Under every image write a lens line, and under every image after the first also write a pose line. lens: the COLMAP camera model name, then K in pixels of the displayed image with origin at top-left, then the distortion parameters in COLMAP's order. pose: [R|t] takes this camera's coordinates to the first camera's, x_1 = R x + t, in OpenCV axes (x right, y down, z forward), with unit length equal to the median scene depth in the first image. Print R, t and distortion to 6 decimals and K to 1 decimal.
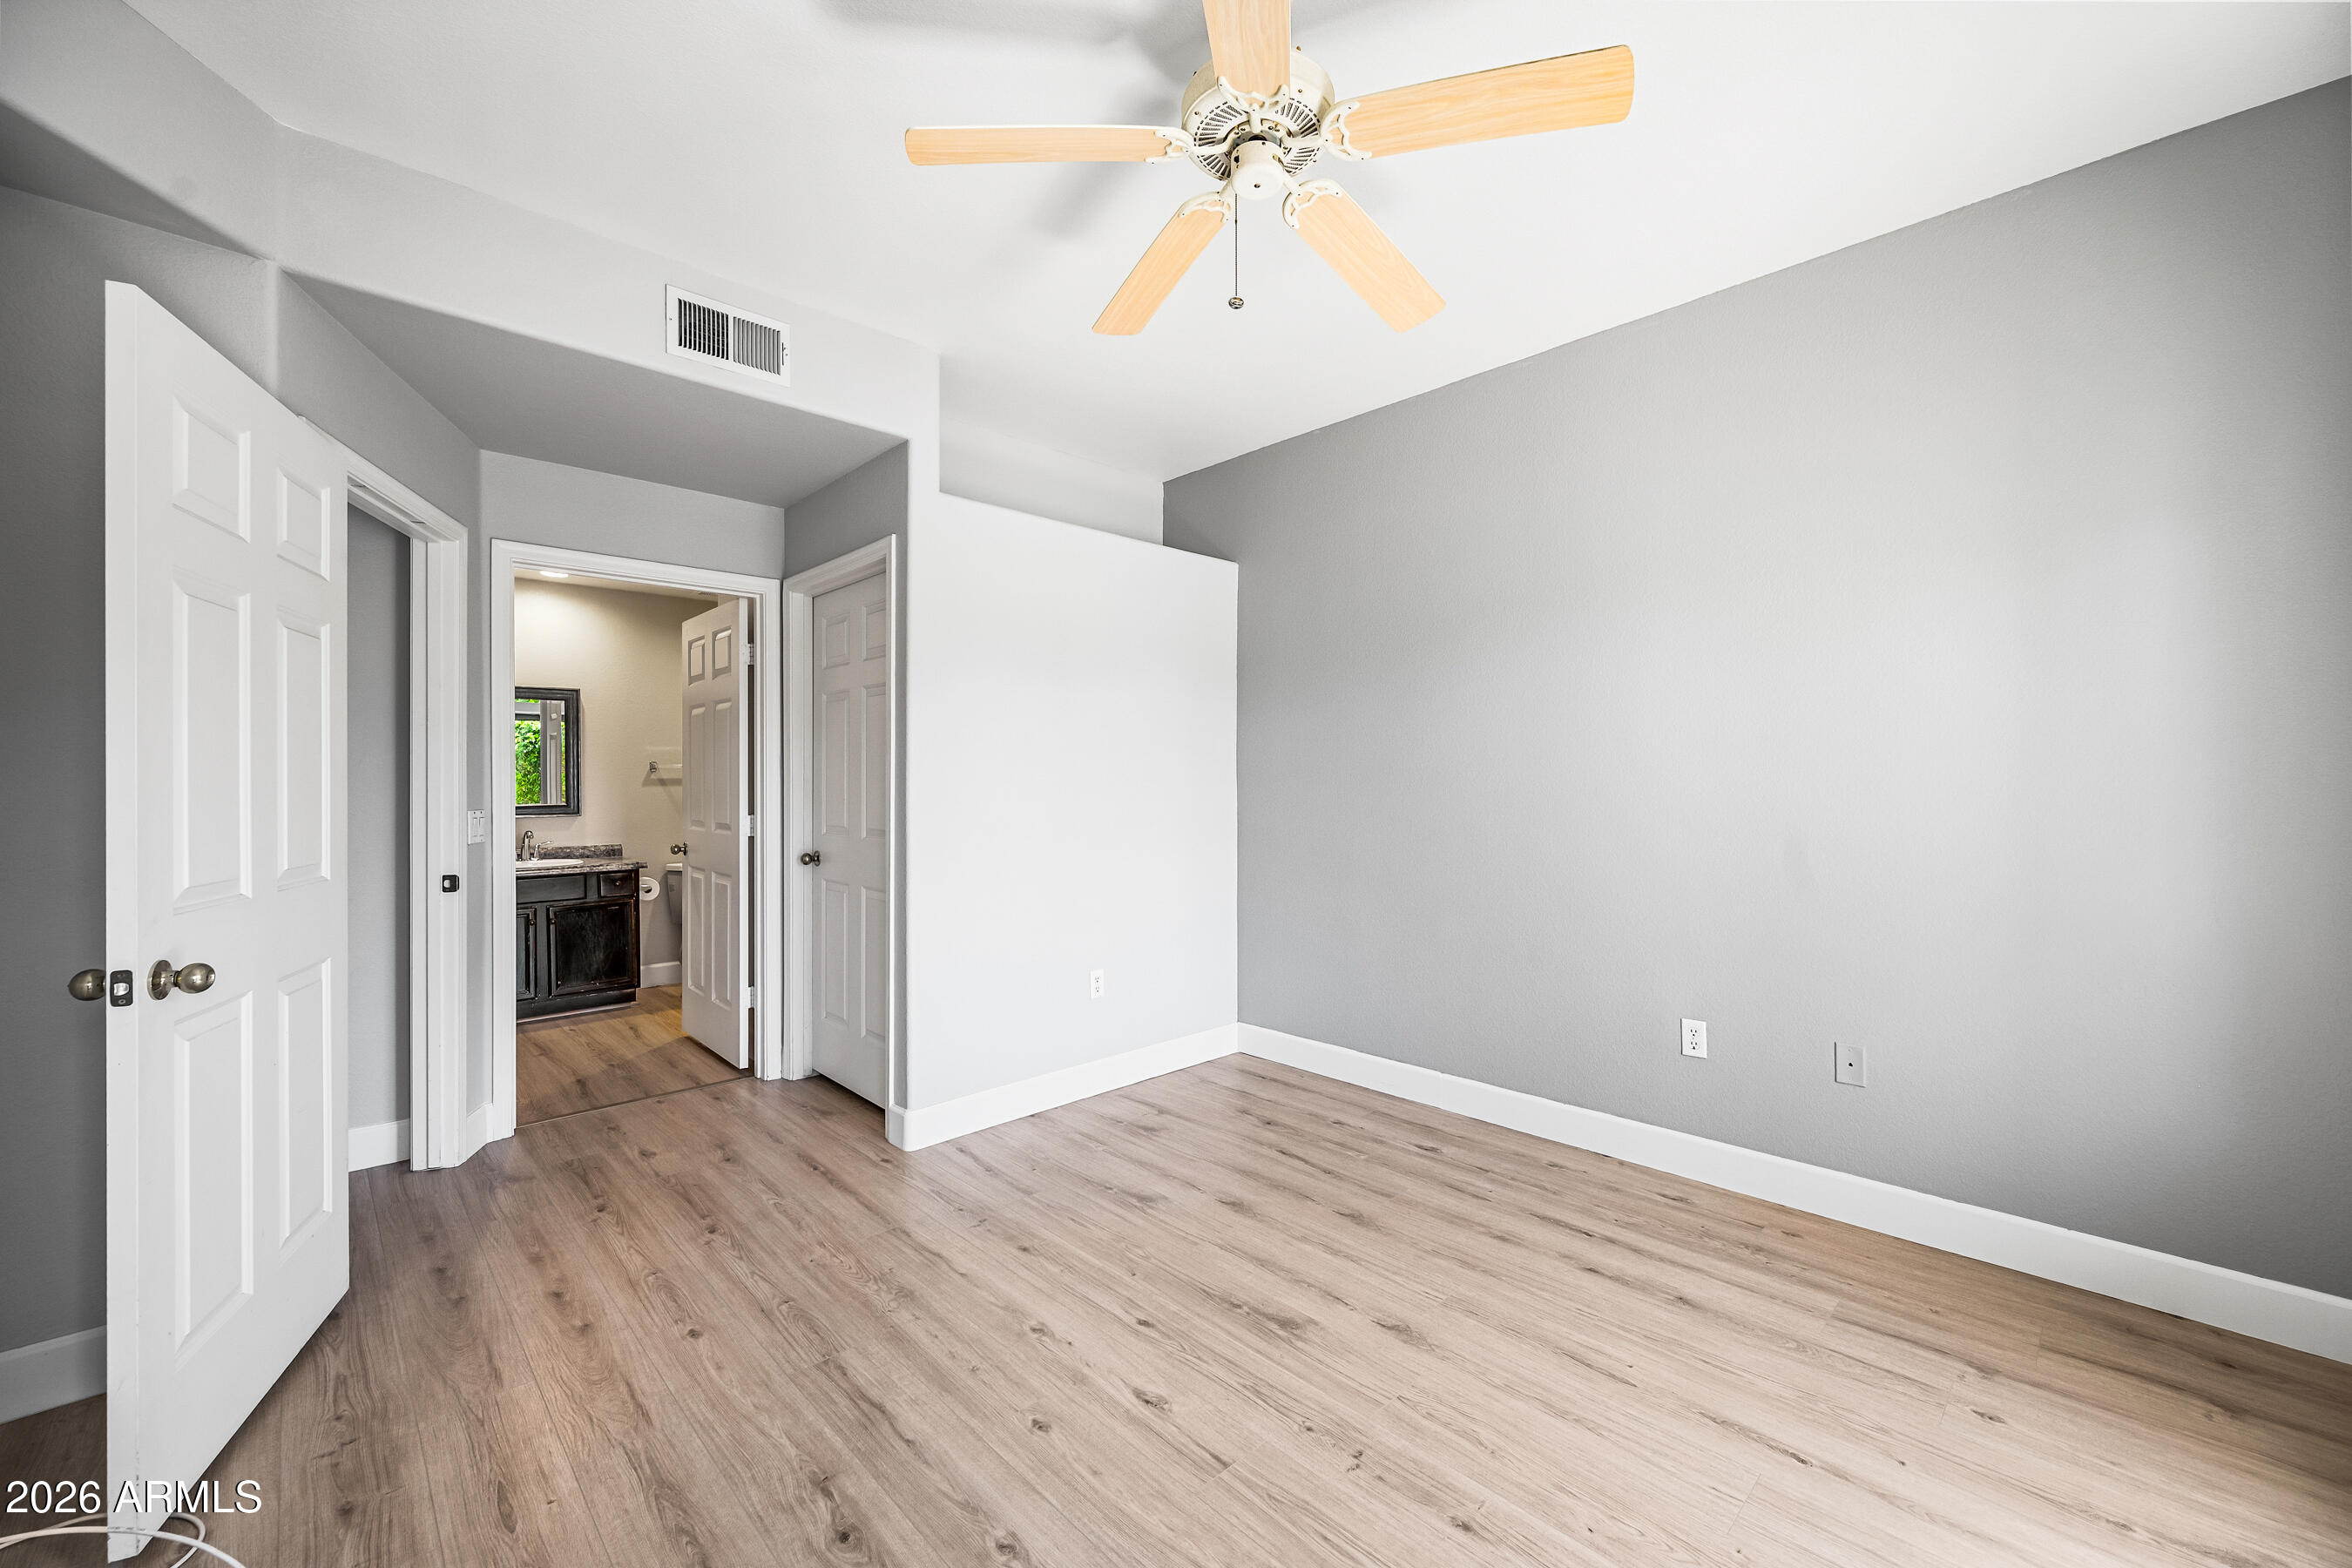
lens RADIAL K [[935.2, 0, 1183.6], [0, 935.2, 795.6], [0, 0, 1]] dist [-0.001088, -0.000242]
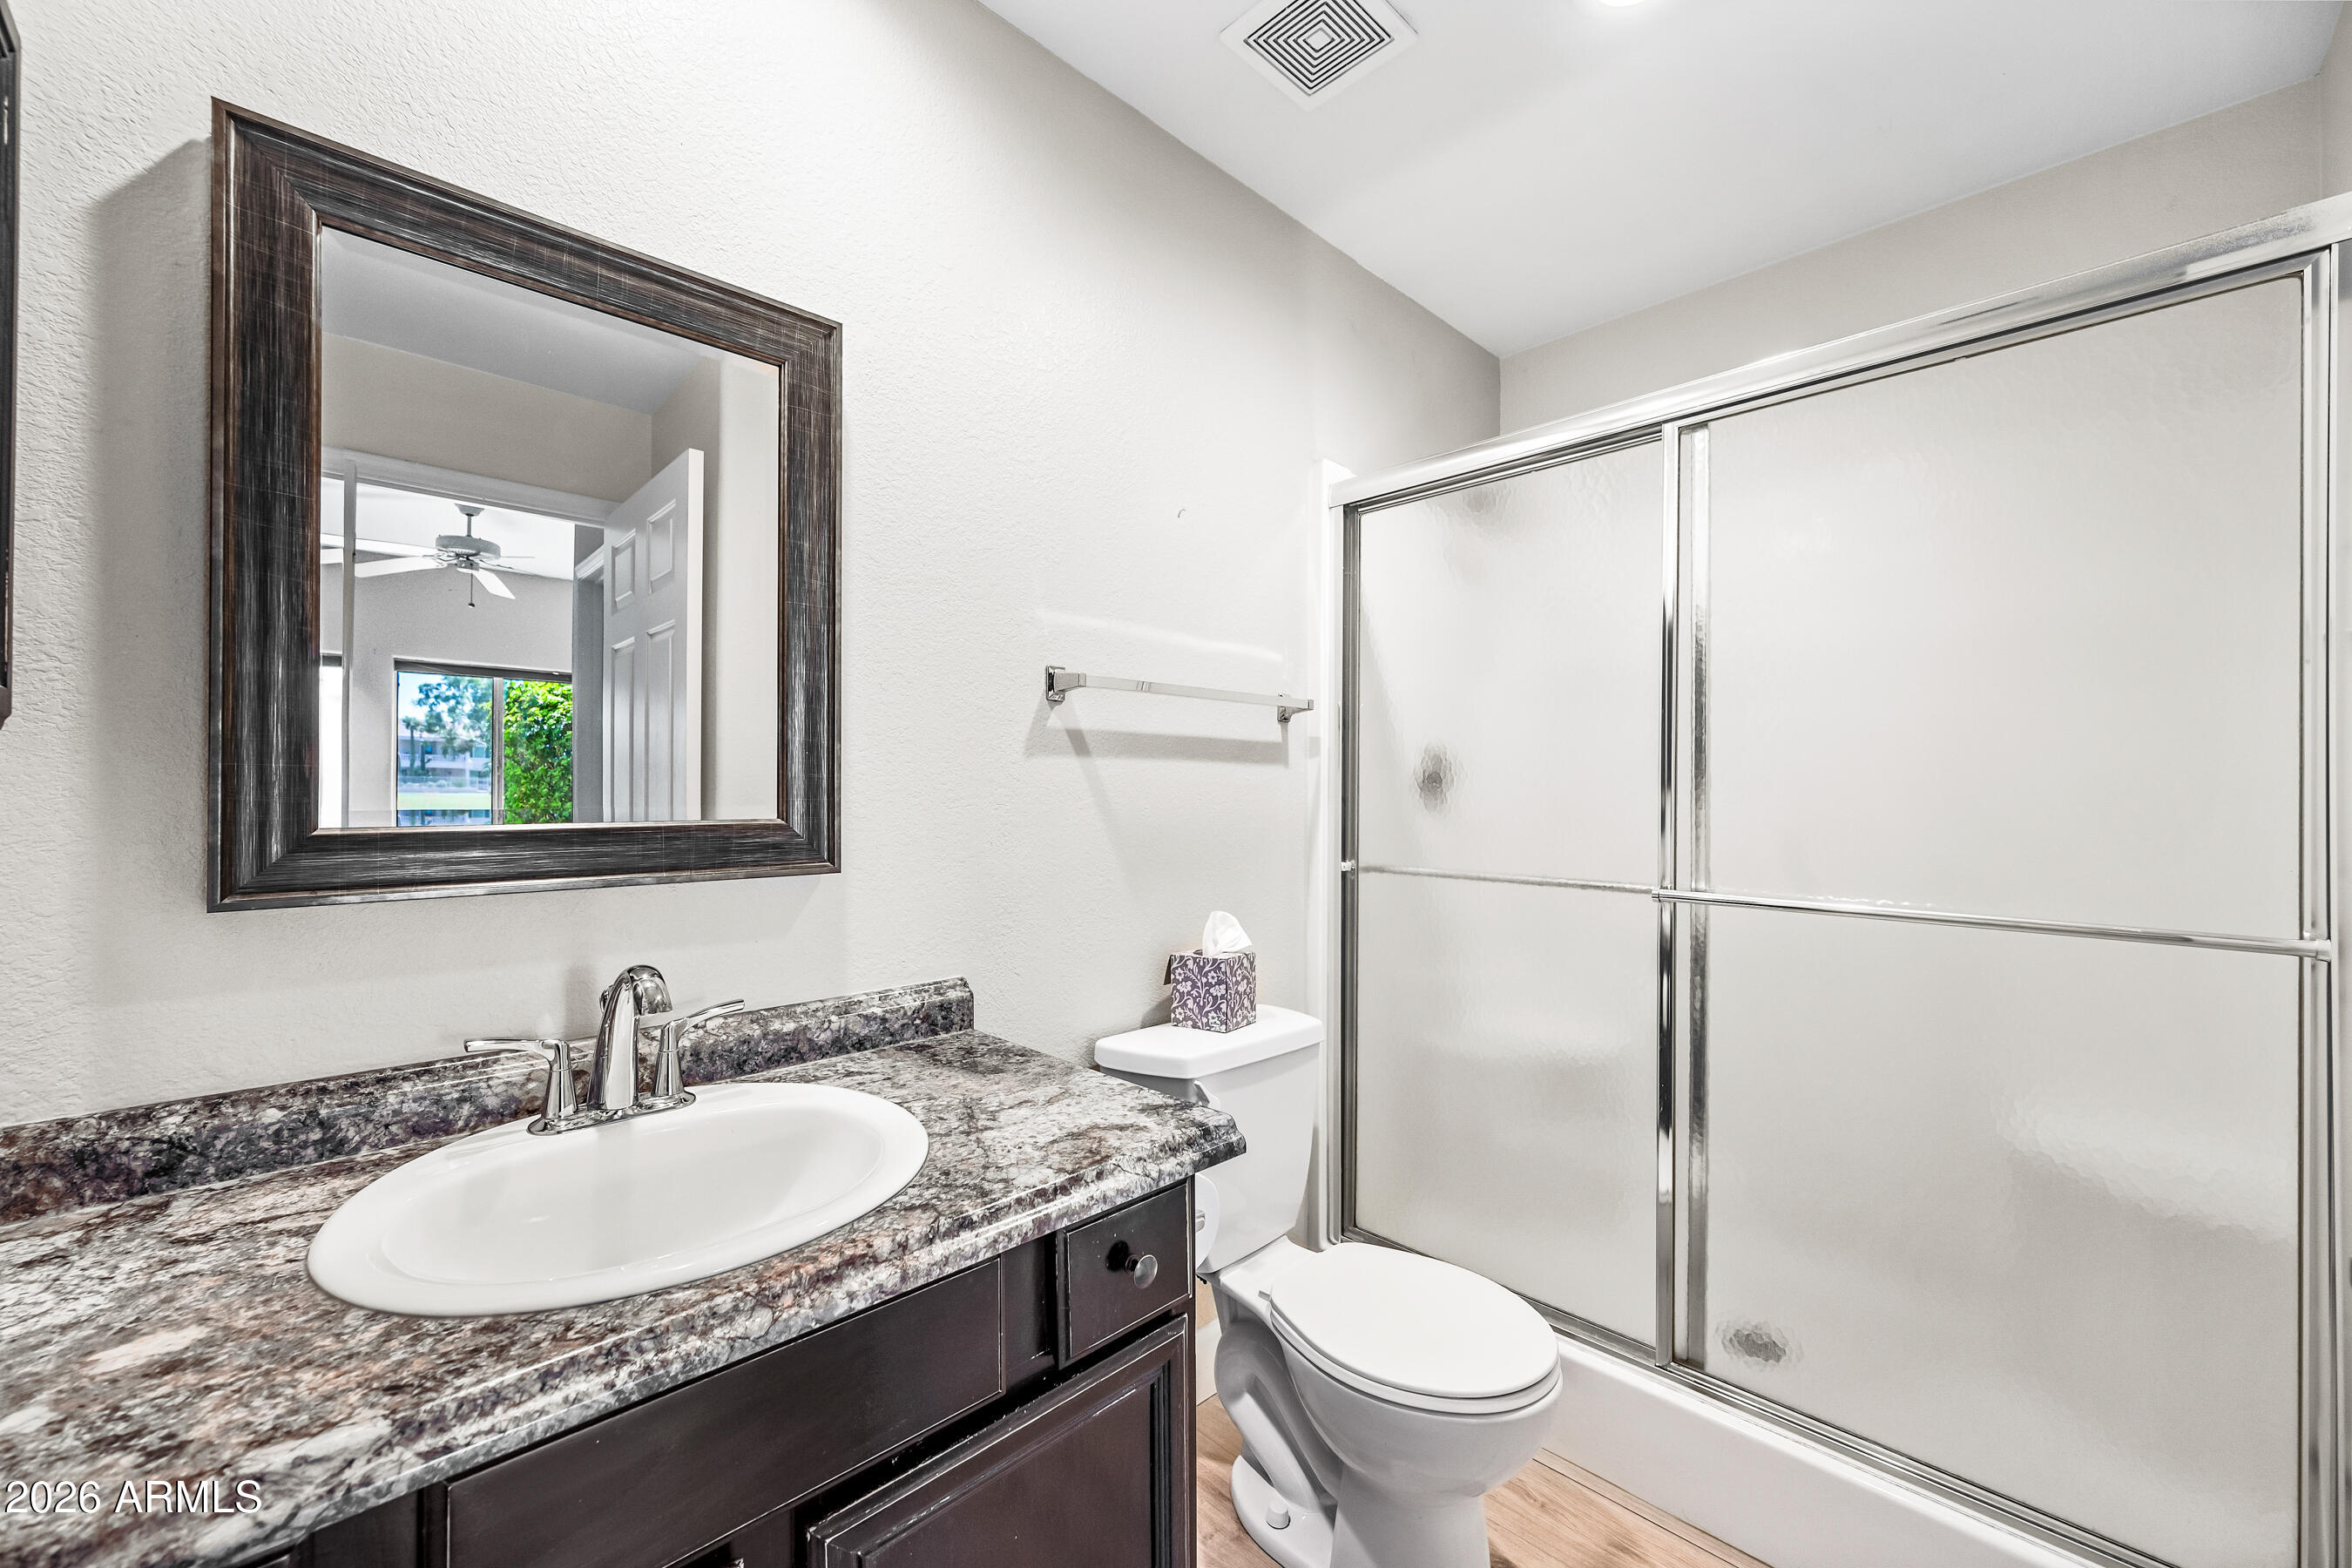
lens RADIAL K [[911.3, 0, 1164.3], [0, 911.3, 788.1], [0, 0, 1]] dist [-0.001389, 0.000324]
pose [[0.999972, 0.000363, 0.007500, -0.568639], [-0.000221, 0.999821, -0.018922, 0.005478], [-0.007506, 0.018920, 0.999793, 0.777384]]
